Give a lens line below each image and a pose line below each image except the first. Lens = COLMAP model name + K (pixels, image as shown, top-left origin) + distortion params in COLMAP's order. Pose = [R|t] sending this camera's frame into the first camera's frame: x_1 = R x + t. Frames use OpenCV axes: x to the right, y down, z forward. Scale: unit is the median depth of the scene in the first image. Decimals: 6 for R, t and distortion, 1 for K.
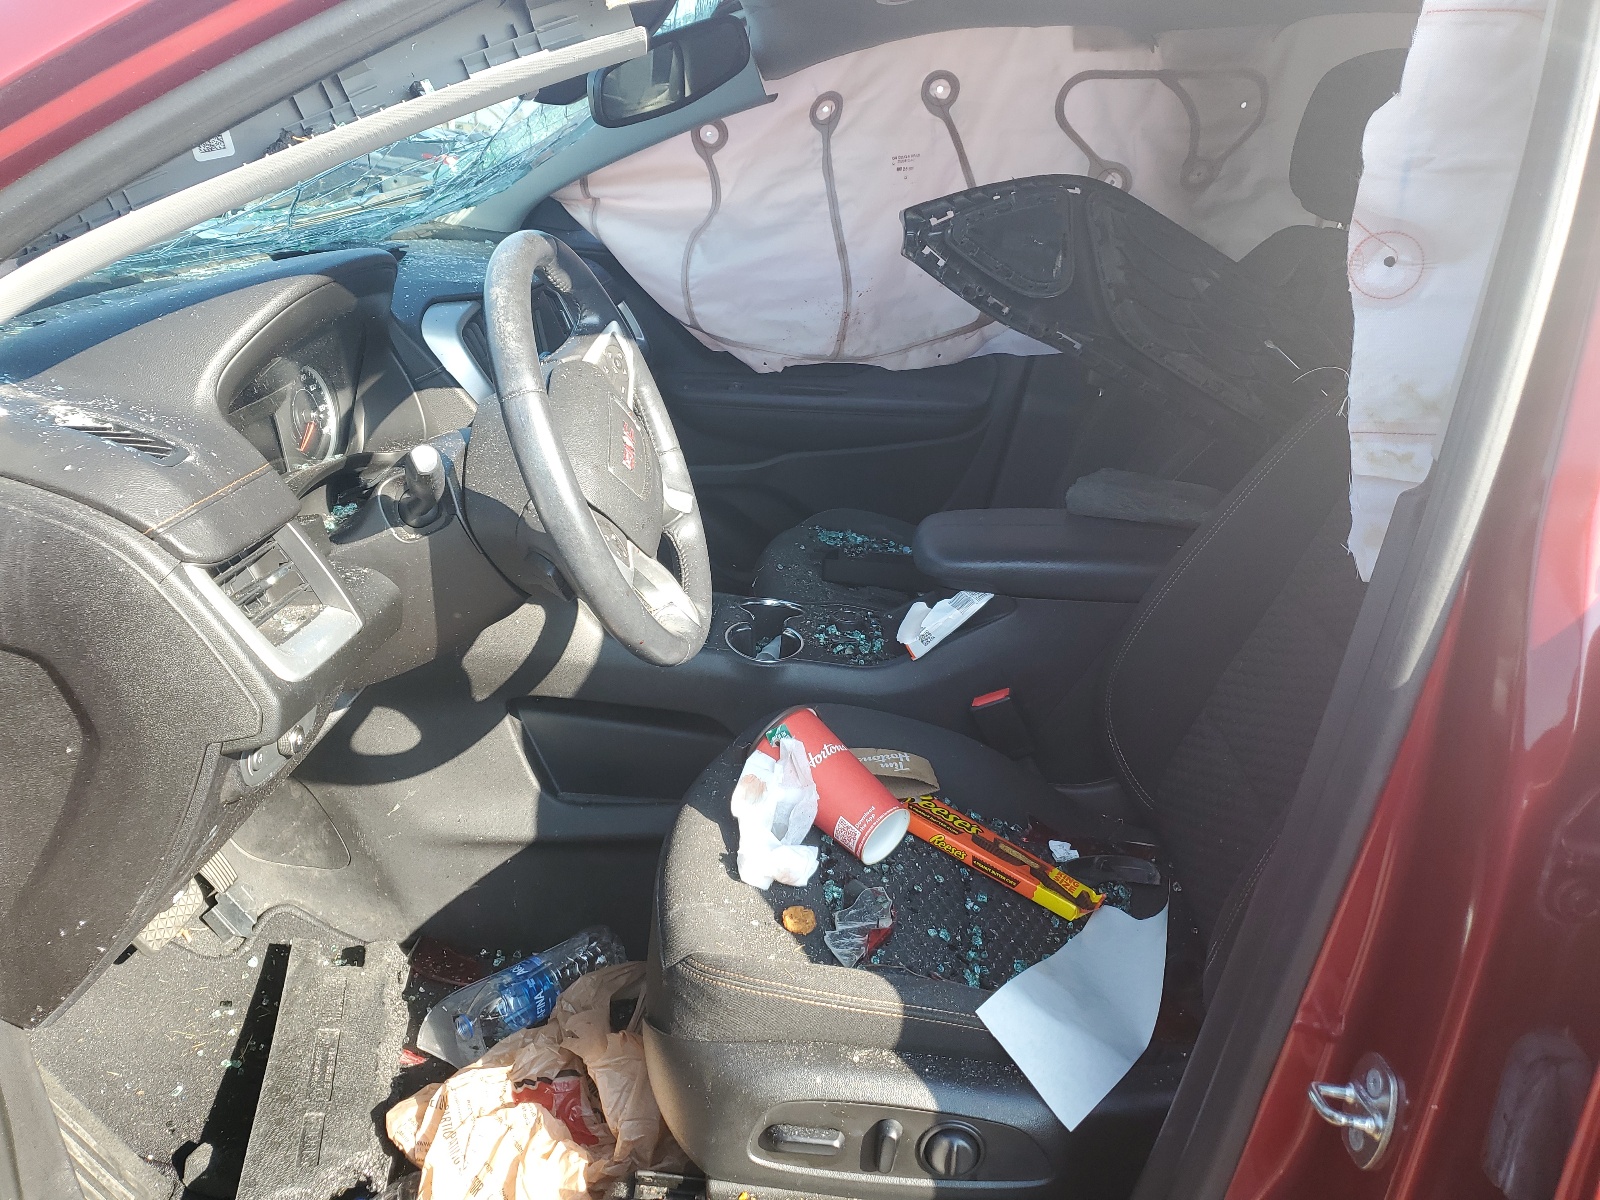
lens RADIAL K [[1204.3, 0, 800.0], [0, 1204.3, 600.0], [0, 0, 1]] dist [-0.004424, -0.002735]
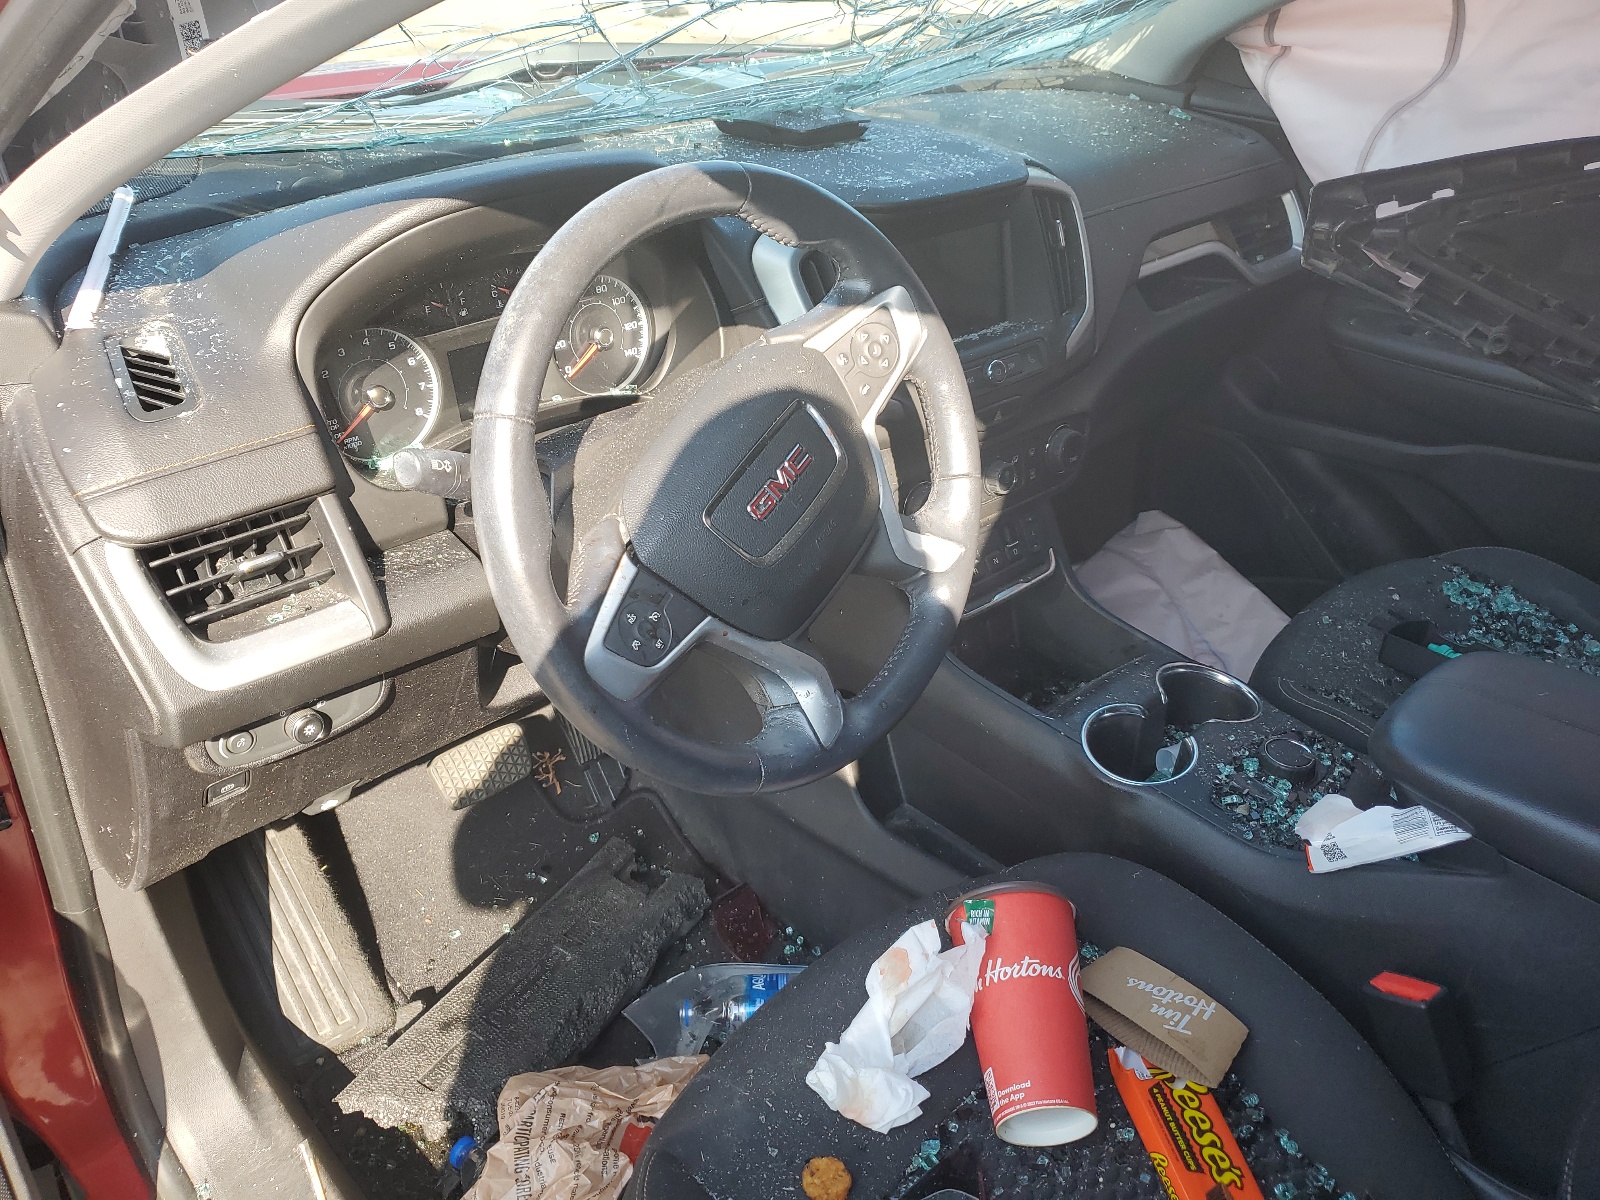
lens RADIAL K [[1230.5, 0, 800.3], [0, 1230.5, 626.9], [0, 0, 1]] dist [-0.002895, 0.004562]
pose [[0.737375, 0.332867, -0.587773, 0.271663], [-0.231581, 0.941992, 0.242944, -0.194137], [0.634546, -0.043024, 0.771687, 0.381908]]
